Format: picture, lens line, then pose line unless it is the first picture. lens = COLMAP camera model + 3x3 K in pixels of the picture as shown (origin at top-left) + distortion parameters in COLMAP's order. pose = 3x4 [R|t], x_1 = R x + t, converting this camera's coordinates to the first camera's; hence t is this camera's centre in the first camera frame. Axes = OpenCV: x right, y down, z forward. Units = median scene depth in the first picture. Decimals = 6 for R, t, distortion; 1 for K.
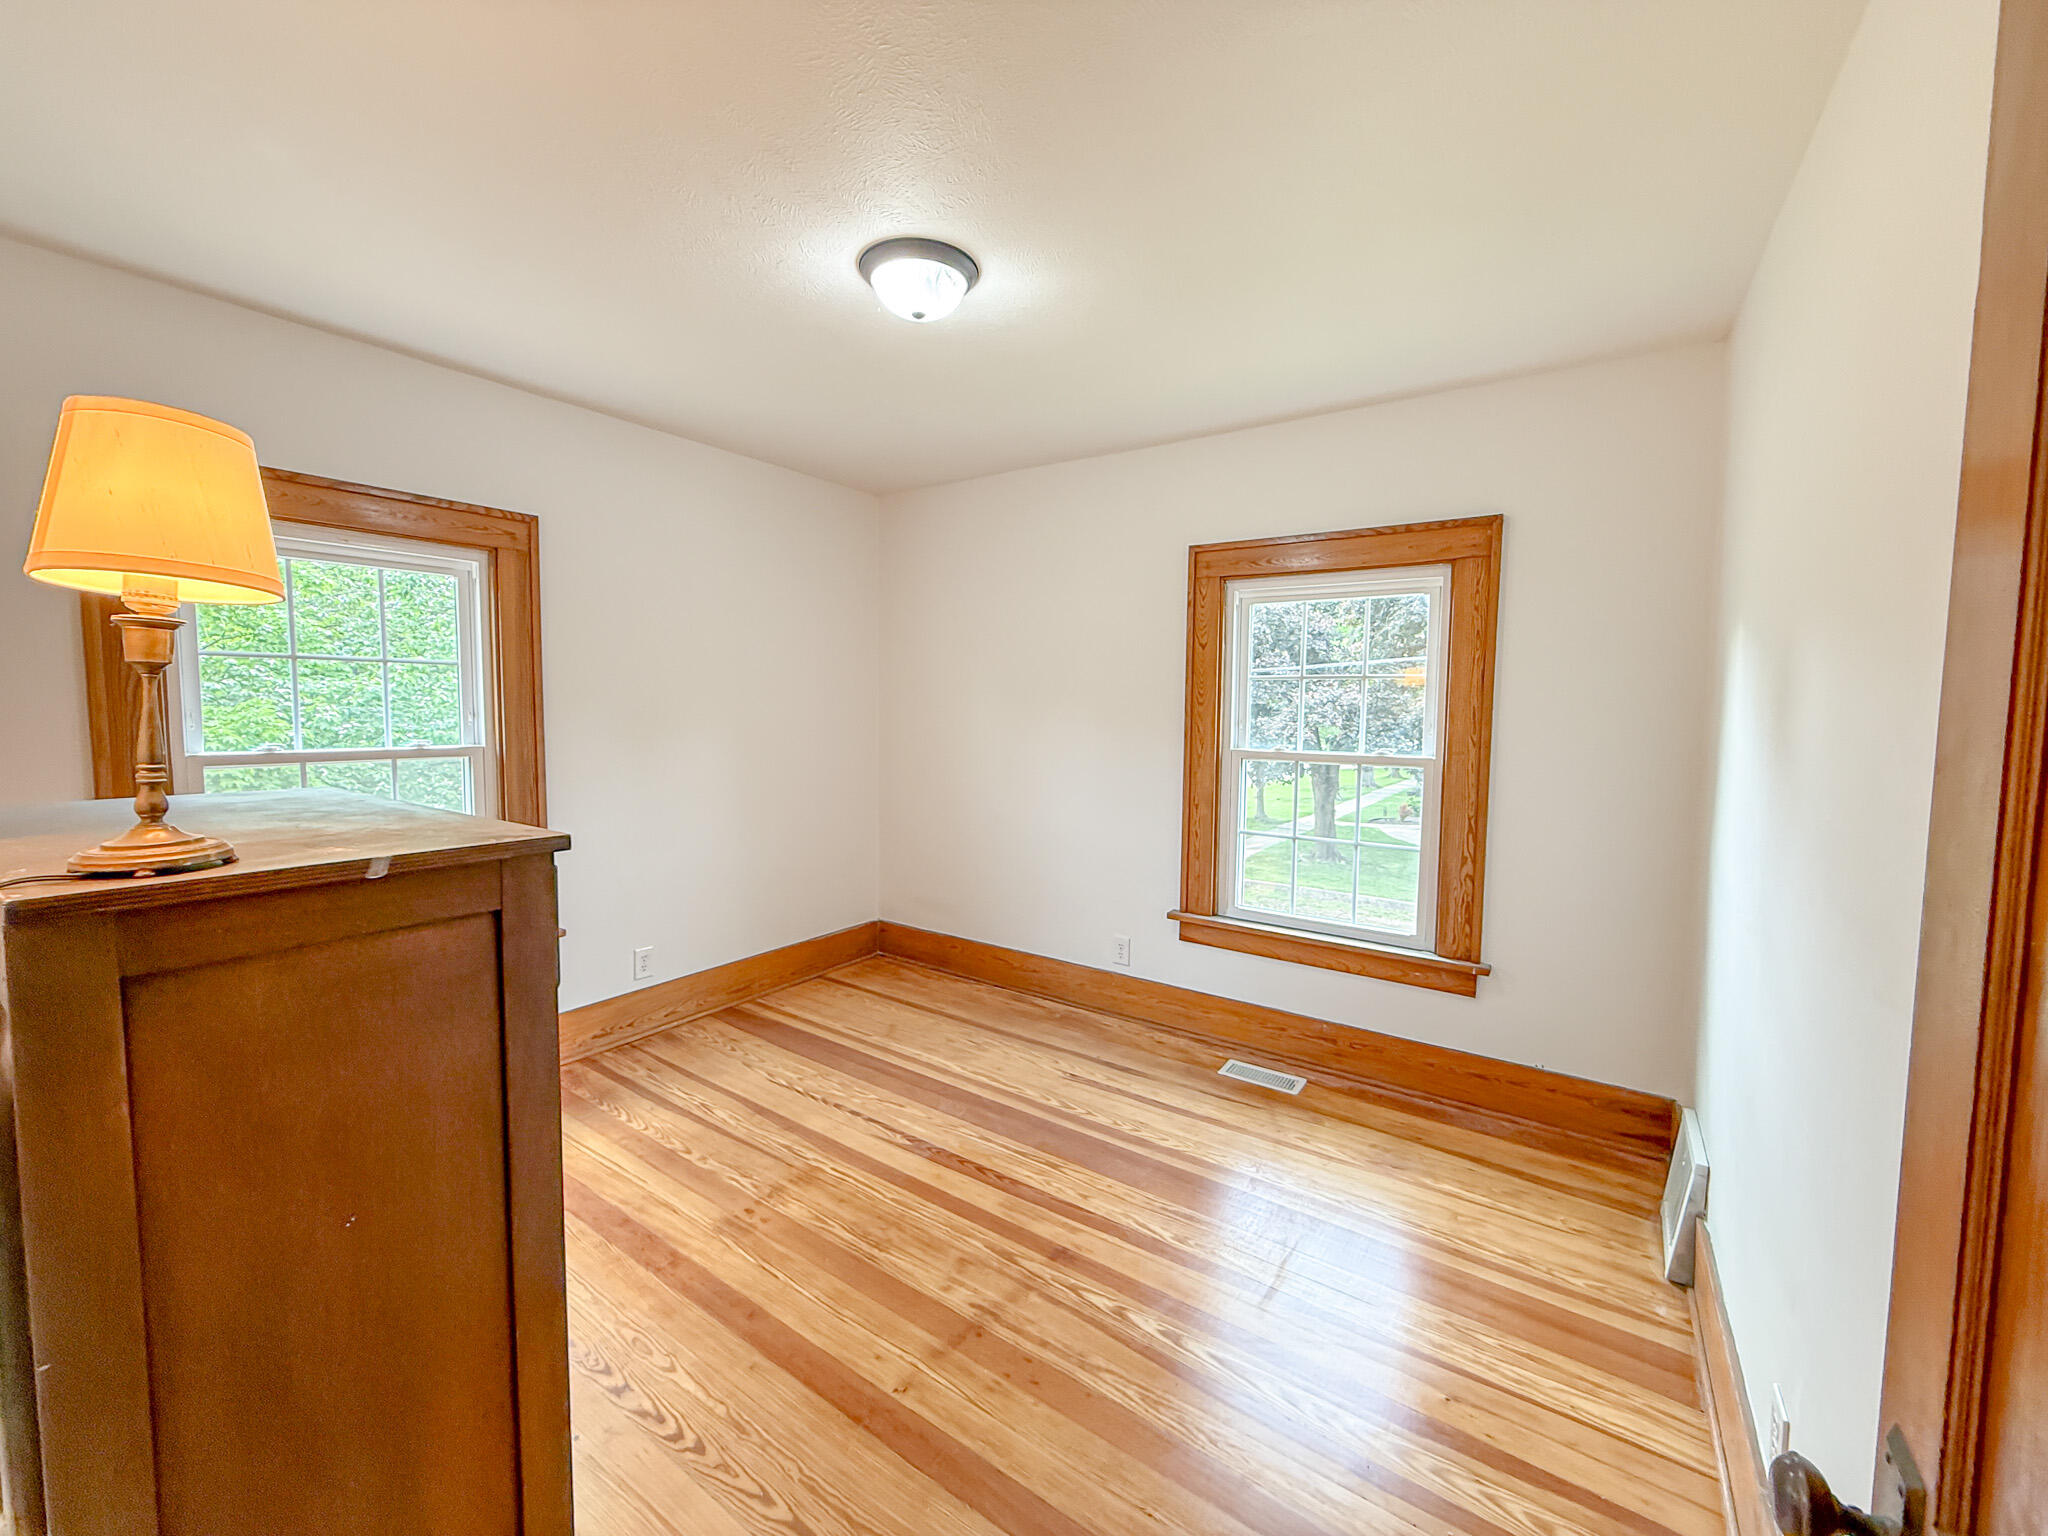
lens RADIAL K [[828.8, 0, 994.7], [0, 828.8, 764.6], [0, 0, 1]] dist [-0.000365, -0.000018]
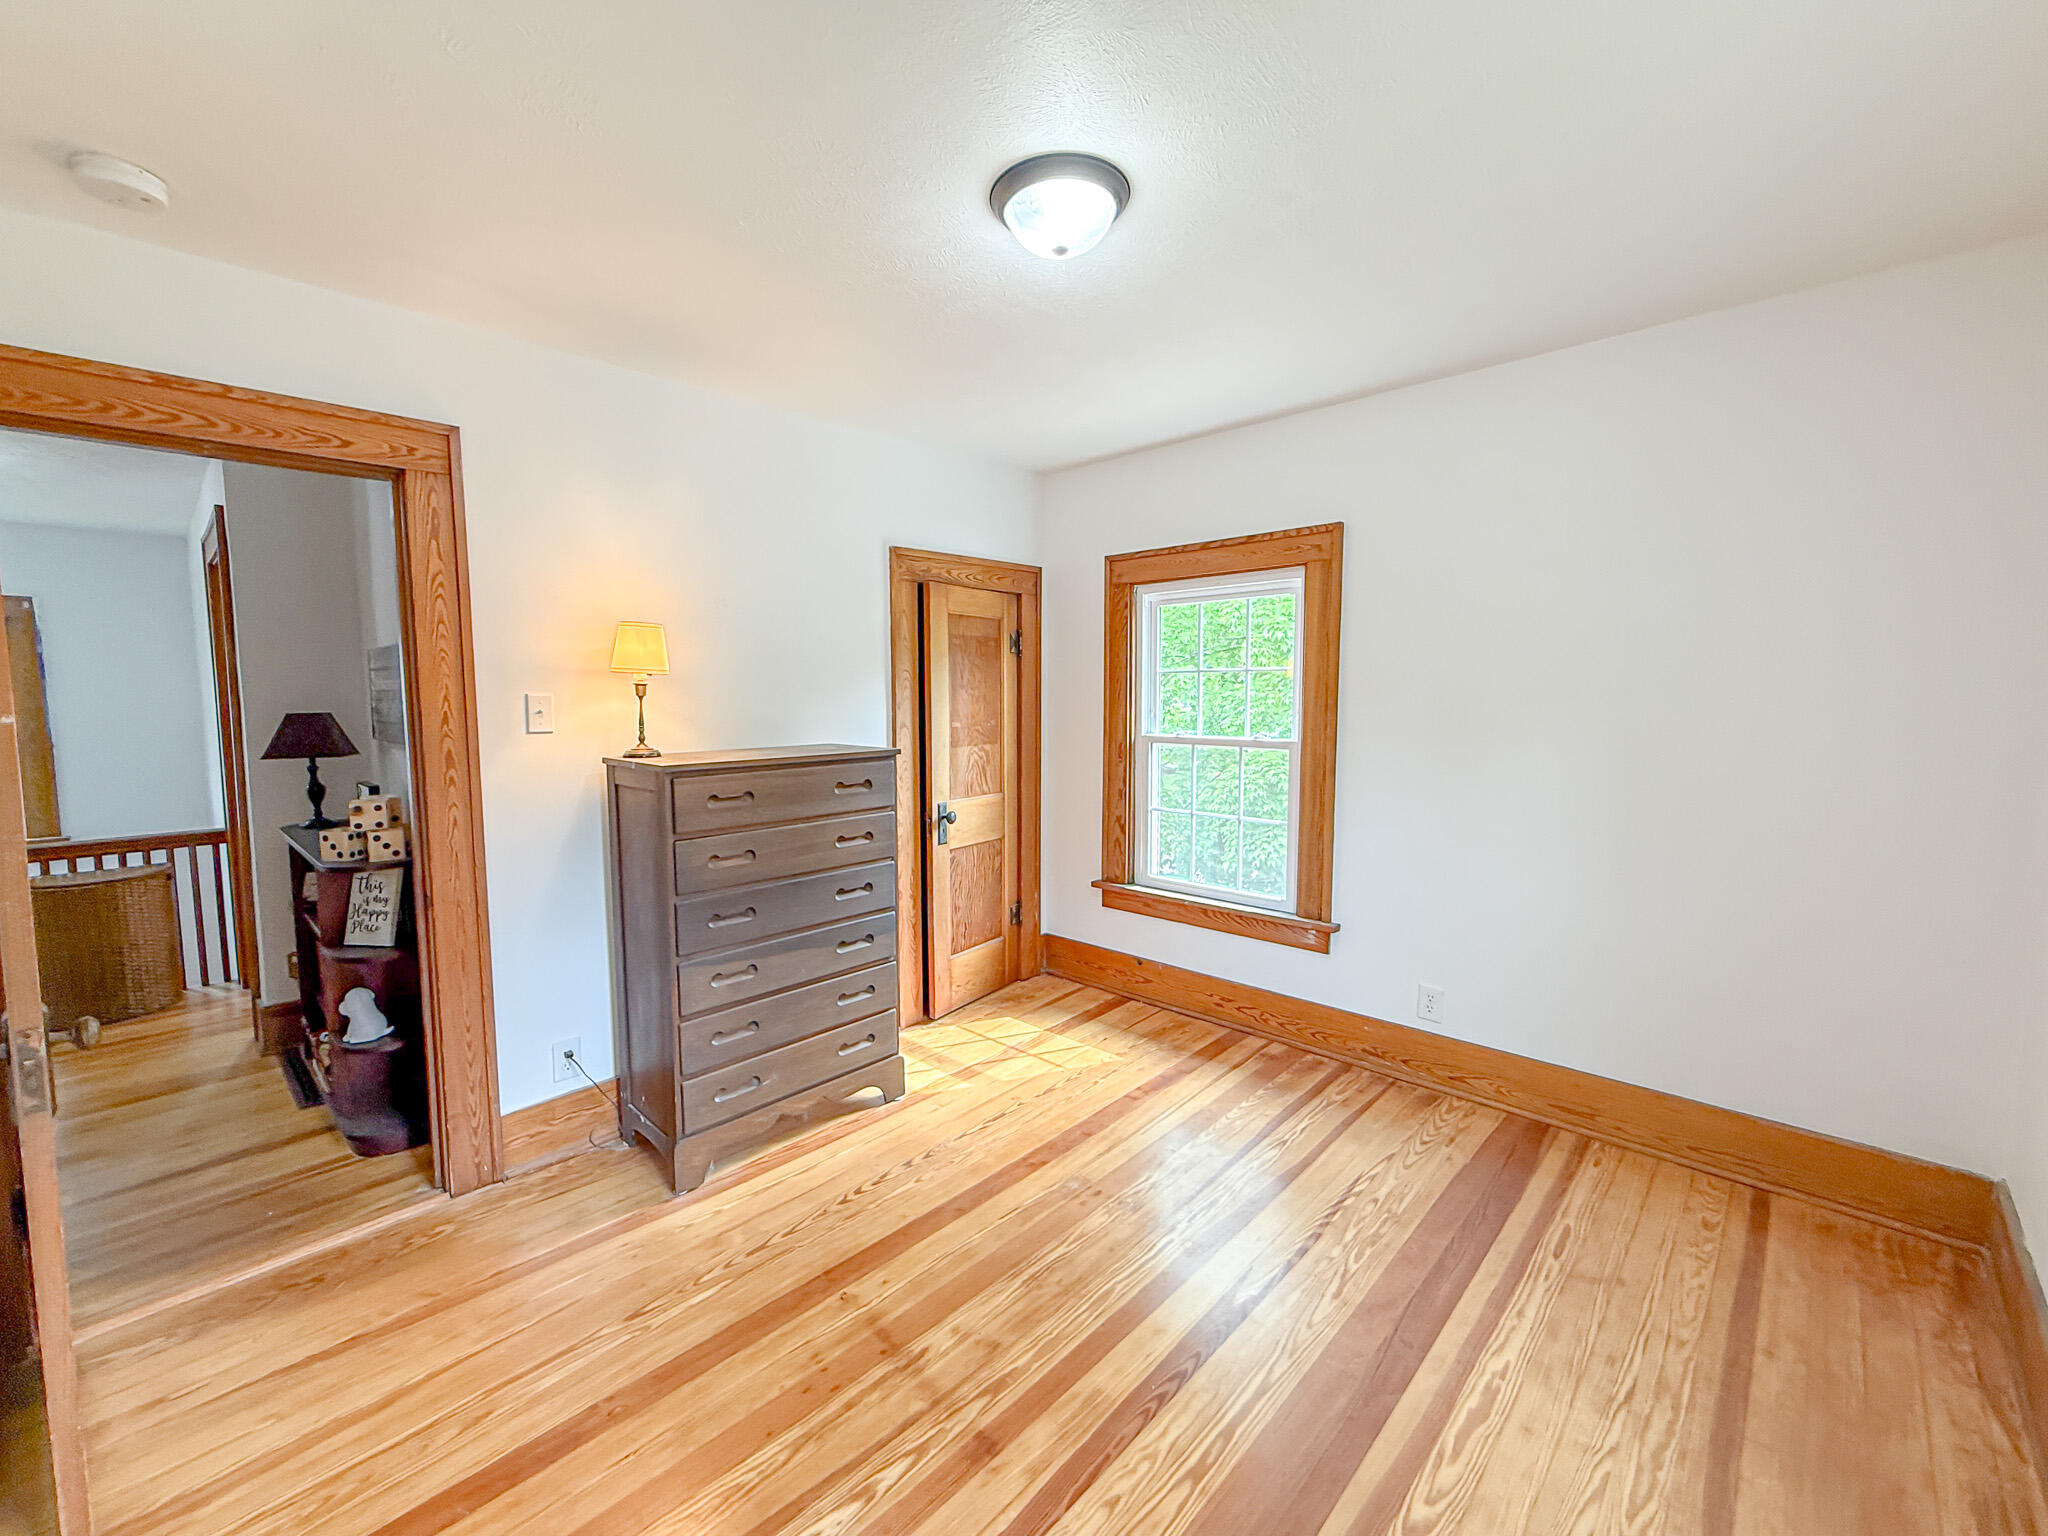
lens RADIAL K [[834.2, 0, 1020.6], [0, 834.2, 764.5], [0, 0, 1]] dist [-0.002260, -0.000008]
pose [[-0.131888, 0.080717, -0.987973, 0.745596], [-0.070976, 0.993352, 0.090631, -0.090384], [0.988720, 0.082075, -0.125282, 1.039504]]
